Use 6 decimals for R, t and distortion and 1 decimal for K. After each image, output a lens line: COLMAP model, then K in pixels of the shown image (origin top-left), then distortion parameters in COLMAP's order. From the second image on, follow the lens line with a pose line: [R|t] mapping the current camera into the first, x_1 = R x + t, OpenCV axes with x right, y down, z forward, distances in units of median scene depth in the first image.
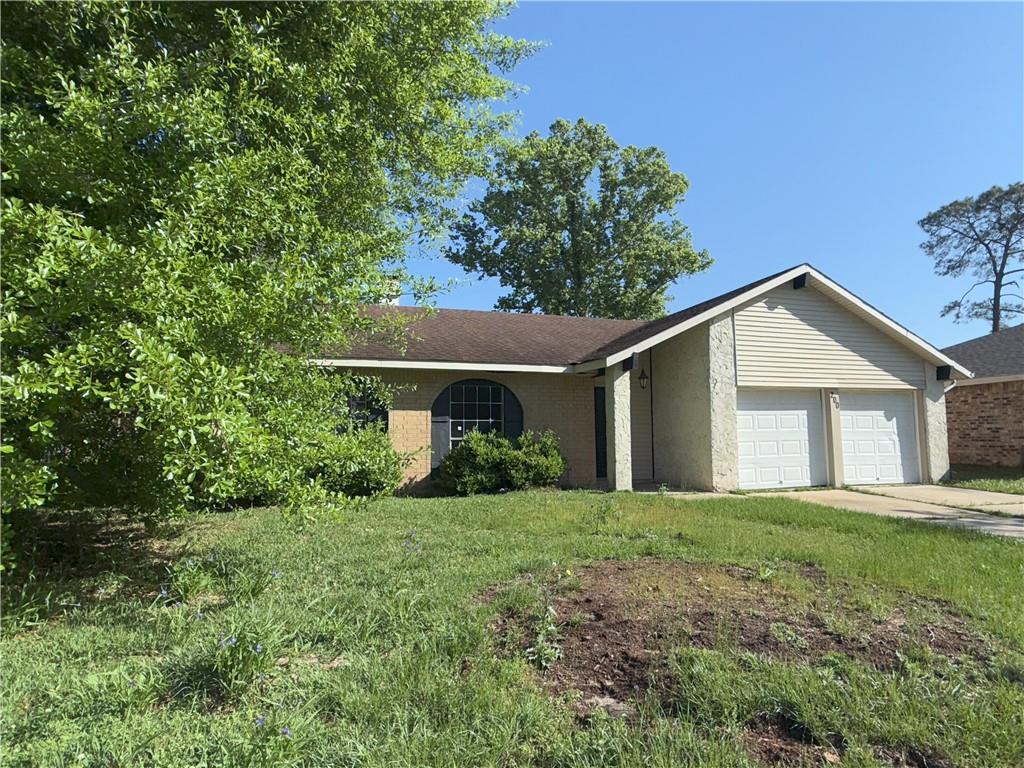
lens RADIAL K [[597.4, 0, 512.3], [0, 597.4, 384.4], [0, 0, 1]] dist [-0.018479, 0.000941]
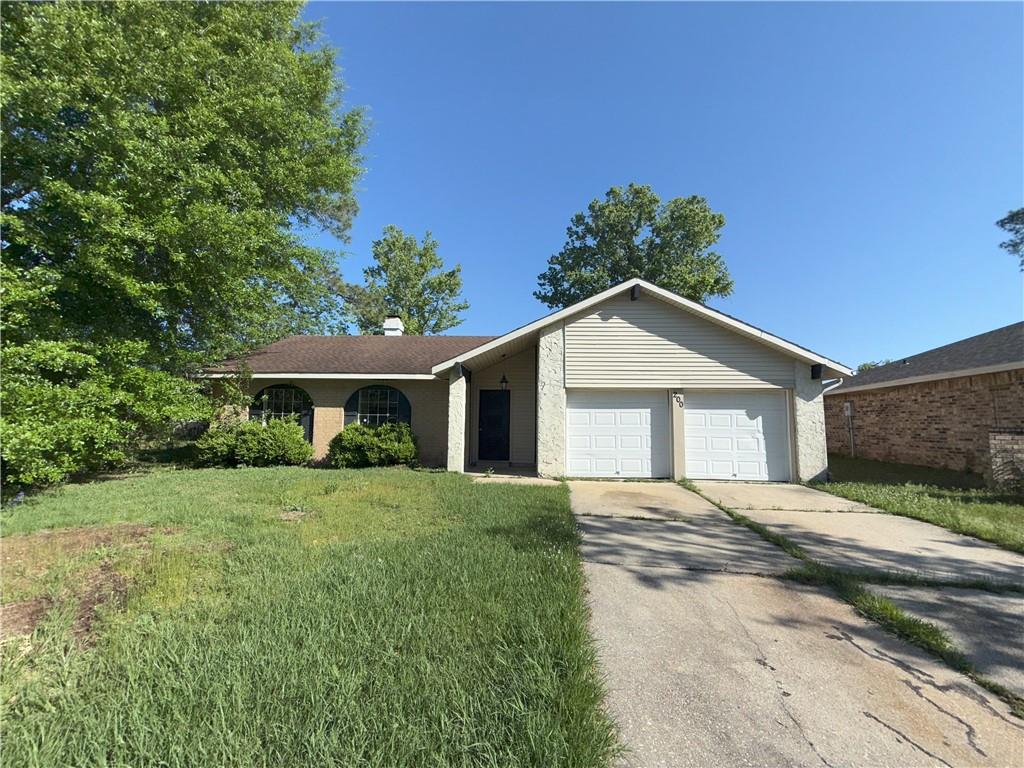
lens RADIAL K [[409.9, 0, 512.0], [0, 409.9, 386.4], [0, 0, 1]] dist [-0.000593, 0.000032]
pose [[0.938260, -0.013039, -0.345686, 0.505418], [0.011515, 0.999913, -0.006462, 0.003634], [0.345740, 0.002083, 0.938328, 0.190197]]
